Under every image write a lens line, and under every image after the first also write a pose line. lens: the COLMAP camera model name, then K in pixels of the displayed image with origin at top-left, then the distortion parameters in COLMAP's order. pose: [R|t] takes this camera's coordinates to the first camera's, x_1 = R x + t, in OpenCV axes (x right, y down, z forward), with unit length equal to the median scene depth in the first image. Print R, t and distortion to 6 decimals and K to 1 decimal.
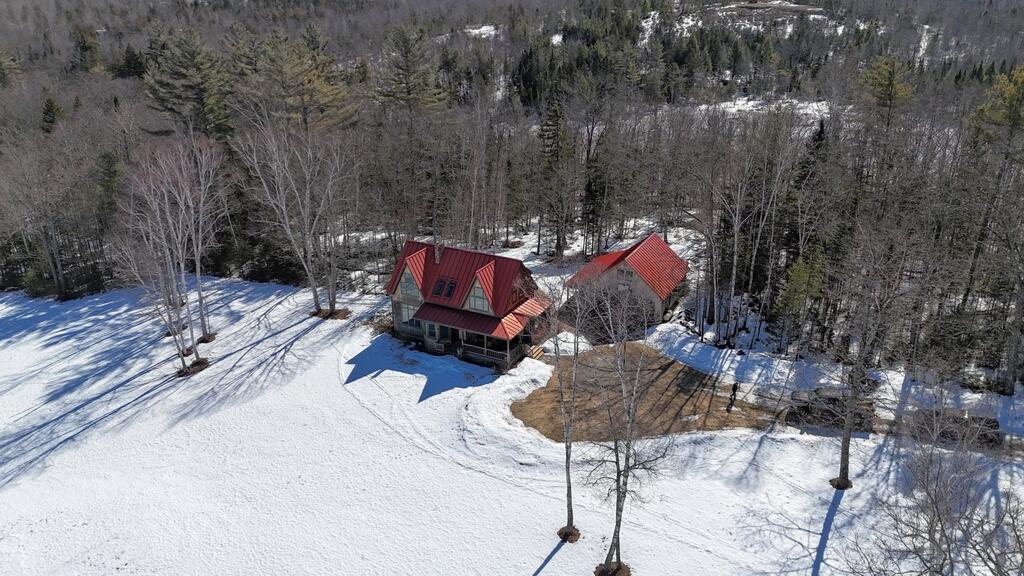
lens RADIAL K [[762.7, 0, 512.9], [0, 762.7, 283.8], [0, 0, 1]] dist [0.081370, -0.074932]
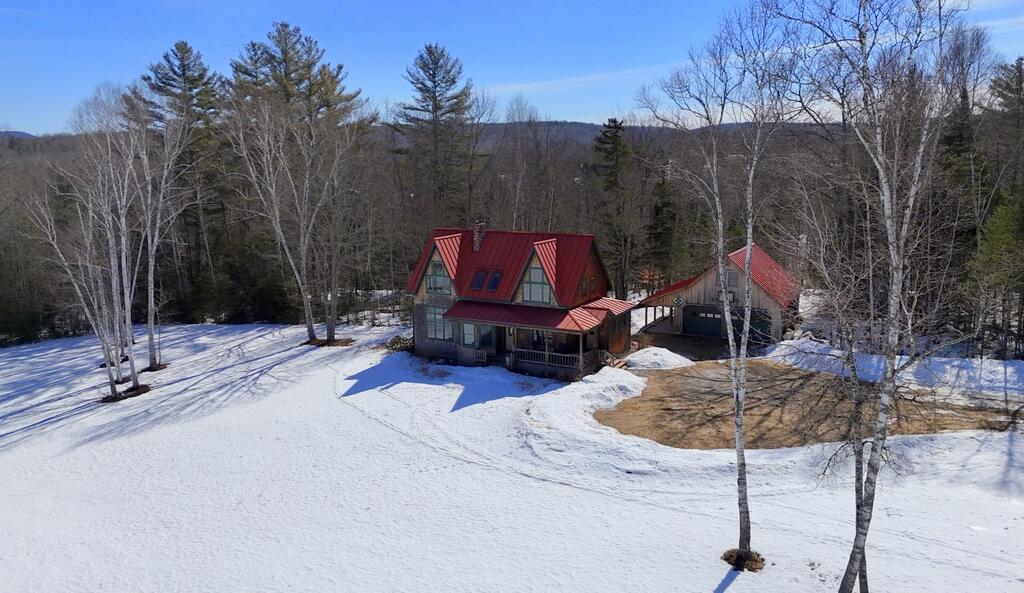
lens RADIAL K [[777.9, 0, 528.0], [0, 777.9, 267.0], [0, 0, 1]] dist [0.066929, -0.067733]
pose [[0.999962, -0.002362, 0.008333, -0.058680], [0.004365, 0.968396, -0.249378, 0.185637], [-0.007480, 0.249405, 0.968370, 0.290036]]
